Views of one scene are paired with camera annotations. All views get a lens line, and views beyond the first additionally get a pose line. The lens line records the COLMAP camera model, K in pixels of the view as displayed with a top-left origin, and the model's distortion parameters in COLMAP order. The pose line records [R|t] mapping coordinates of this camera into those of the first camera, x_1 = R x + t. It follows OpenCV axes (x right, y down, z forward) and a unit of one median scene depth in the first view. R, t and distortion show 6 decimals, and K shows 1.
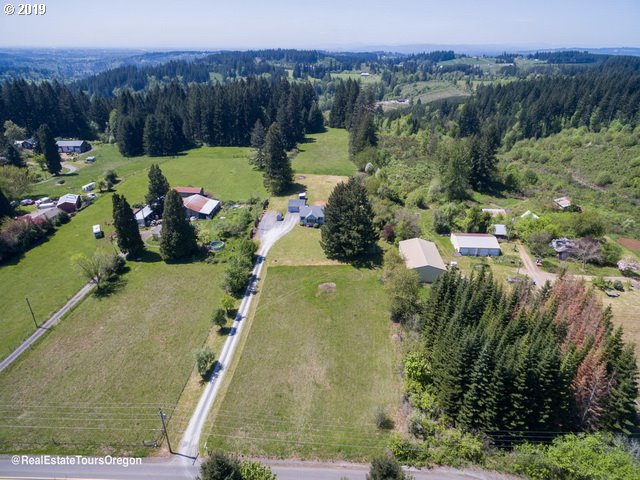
lens RADIAL K [[368.5, 0, 320.0], [0, 368.5, 240.0], [0, 0, 1]] dist [0.003288, 0.001212]
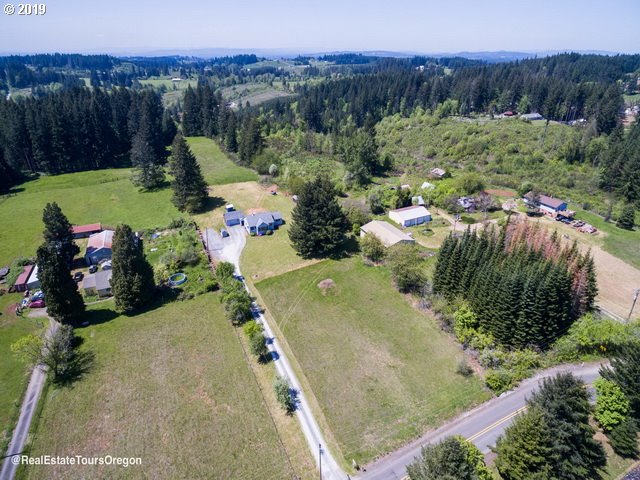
lens RADIAL K [[368.5, 0, 320.0], [0, 368.5, 240.0], [0, 0, 1]] dist [0.003288, 0.001212]
pose [[0.865423, -0.232865, 0.443641, -0.319914], [0.236712, 0.970413, 0.047604, -0.033244], [-0.441601, 0.063818, 0.894939, 0.068160]]
